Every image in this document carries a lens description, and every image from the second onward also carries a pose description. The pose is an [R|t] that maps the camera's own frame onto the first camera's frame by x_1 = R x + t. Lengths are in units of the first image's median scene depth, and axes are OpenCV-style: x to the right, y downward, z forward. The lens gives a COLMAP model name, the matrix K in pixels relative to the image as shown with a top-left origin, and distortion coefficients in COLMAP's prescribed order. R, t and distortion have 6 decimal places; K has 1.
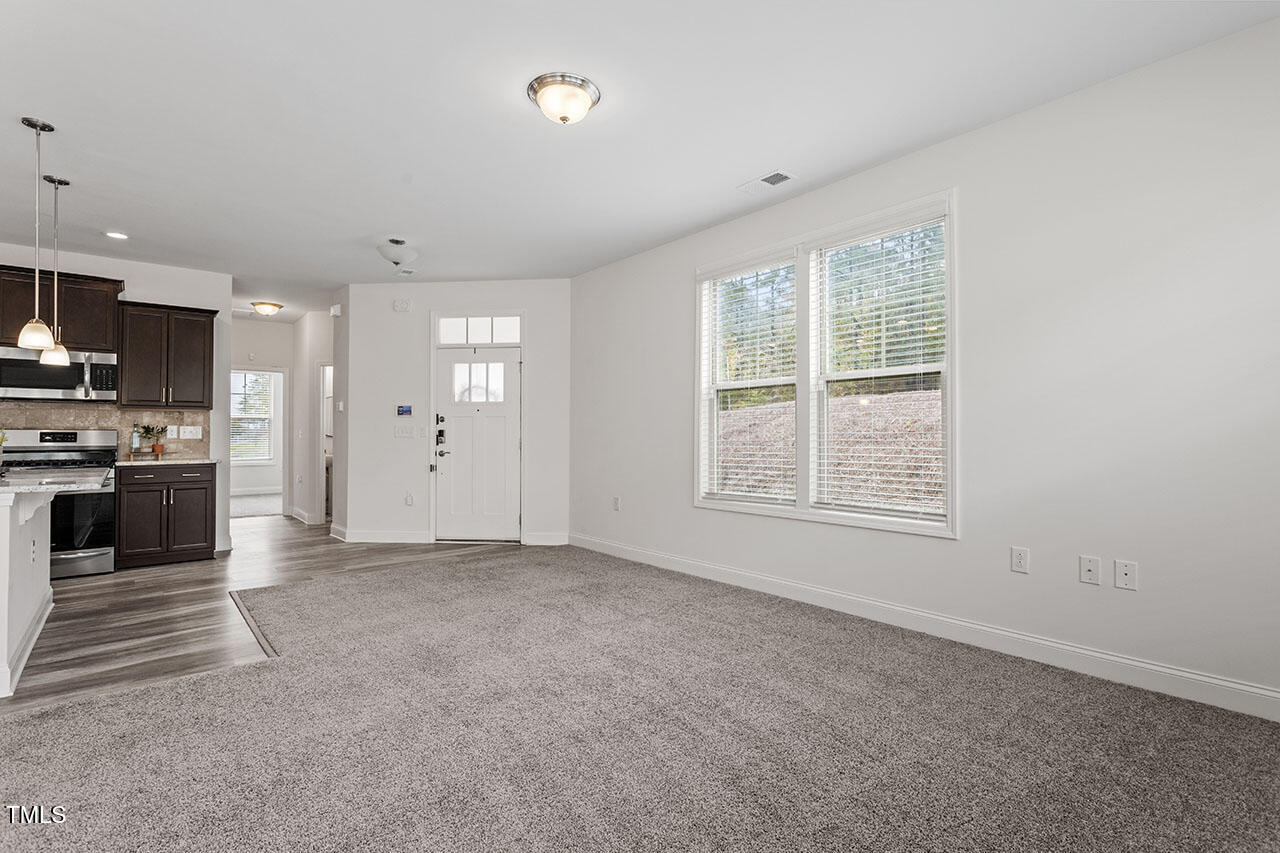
lens RADIAL K [[597.6, 0, 640.0], [0, 597.6, 426.5], [0, 0, 1]] dist [-0.003079, -0.000348]
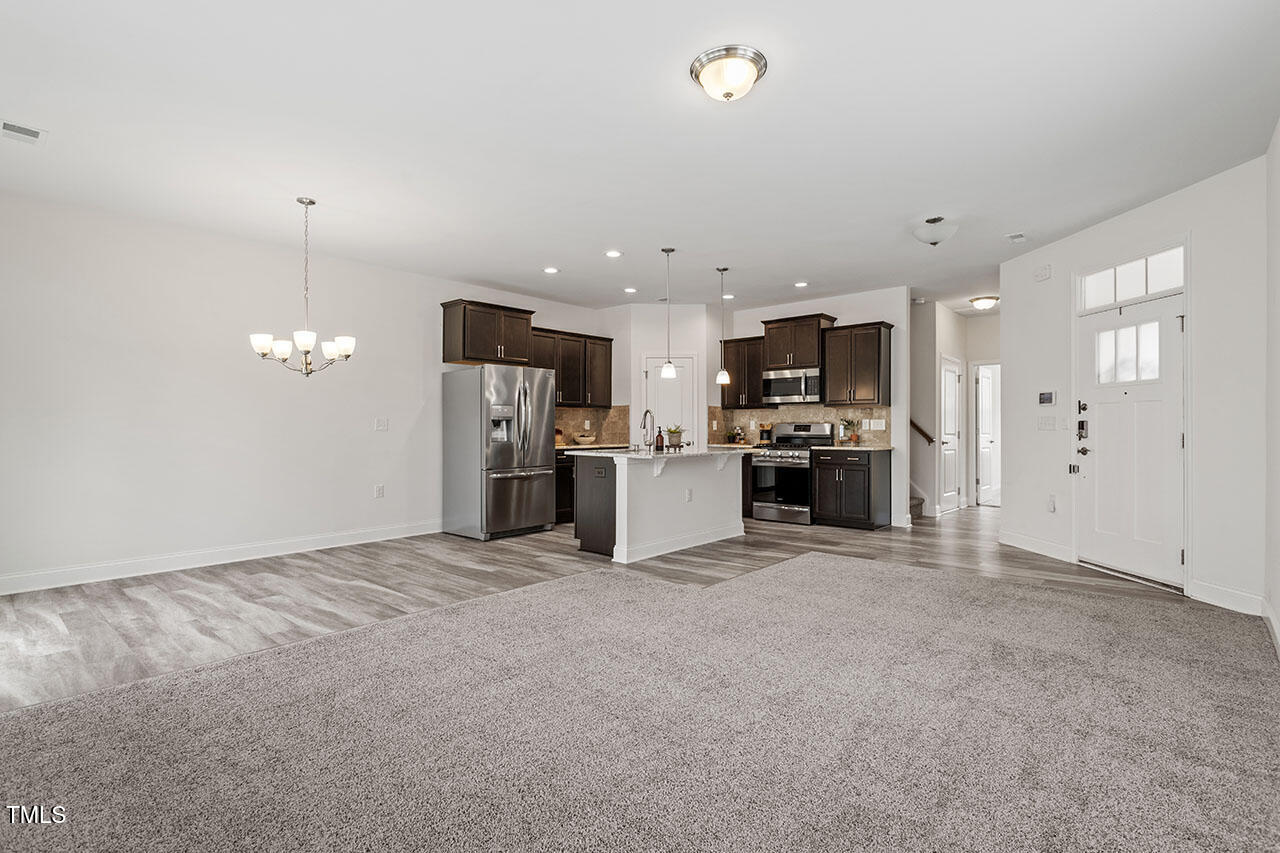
lens RADIAL K [[597.6, 0, 640.0], [0, 597.6, 426.5], [0, 0, 1]] dist [-0.003079, -0.000348]
pose [[0.151969, 0.000878, -0.988385, 0.374762], [0.012815, 0.999914, 0.002858, 0.003808], [0.988302, -0.013100, 0.151944, 0.335915]]
